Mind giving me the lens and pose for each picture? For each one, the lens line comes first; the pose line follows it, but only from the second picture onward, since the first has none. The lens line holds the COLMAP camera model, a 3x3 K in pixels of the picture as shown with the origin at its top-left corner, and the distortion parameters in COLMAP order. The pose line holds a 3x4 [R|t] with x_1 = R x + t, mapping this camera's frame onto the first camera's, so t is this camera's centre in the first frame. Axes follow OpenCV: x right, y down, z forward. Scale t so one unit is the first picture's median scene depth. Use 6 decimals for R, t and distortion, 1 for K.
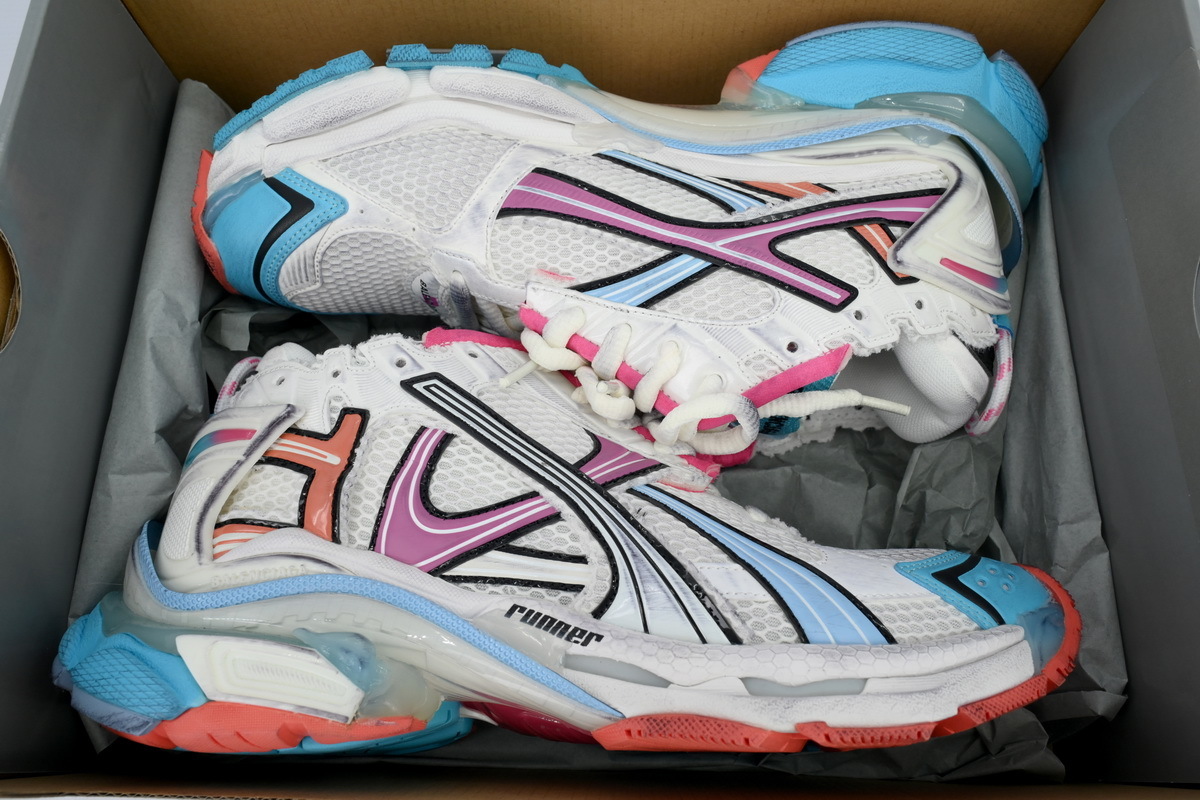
lens RADIAL K [[912.5, 0, 600.0], [0, 912.5, 400.0], [0, 0, 1]] dist [0.007698, 0.000688]
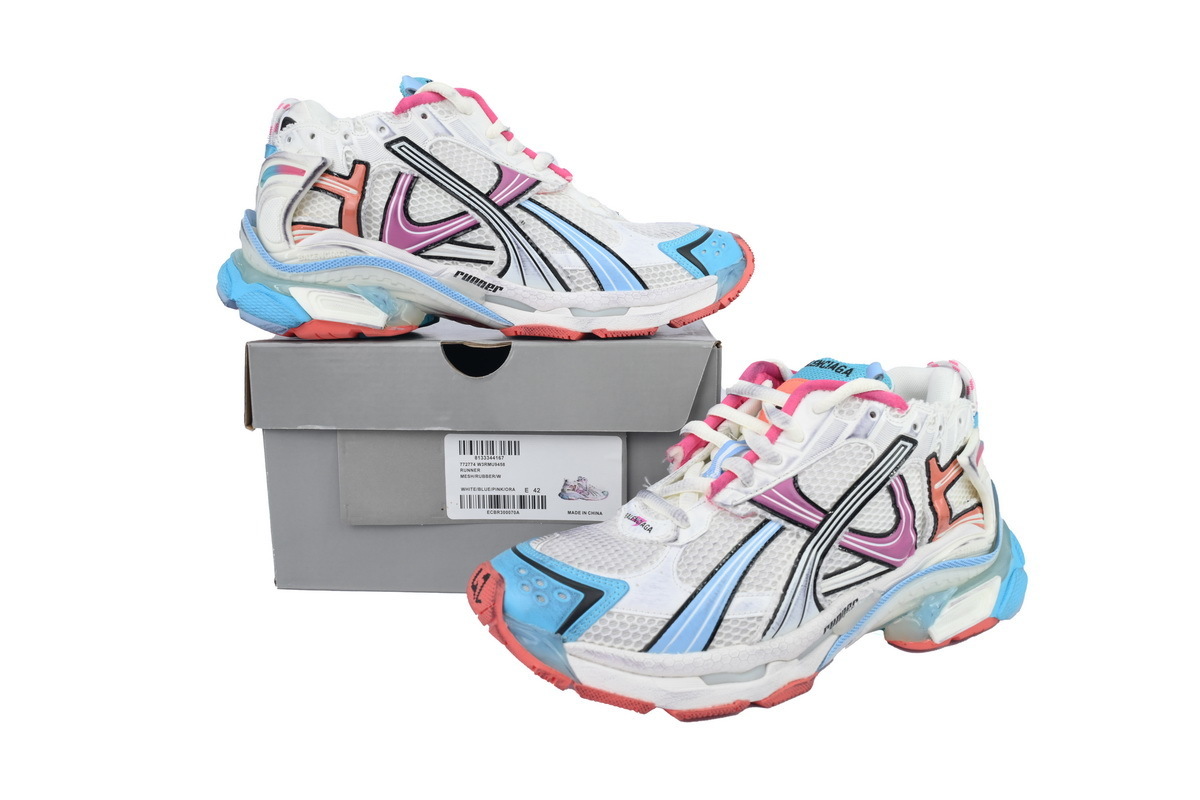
lens RADIAL K [[944.7, 0, 600.0], [0, 944.7, 400.0], [0, 0, 1]] dist [0.009710, -0.000709]
pose [[0.999279, -0.014100, 0.035243, 0.131907], [-0.005315, 0.867321, 0.497721, -0.534171], [-0.037584, -0.497550, 0.866621, -0.891948]]
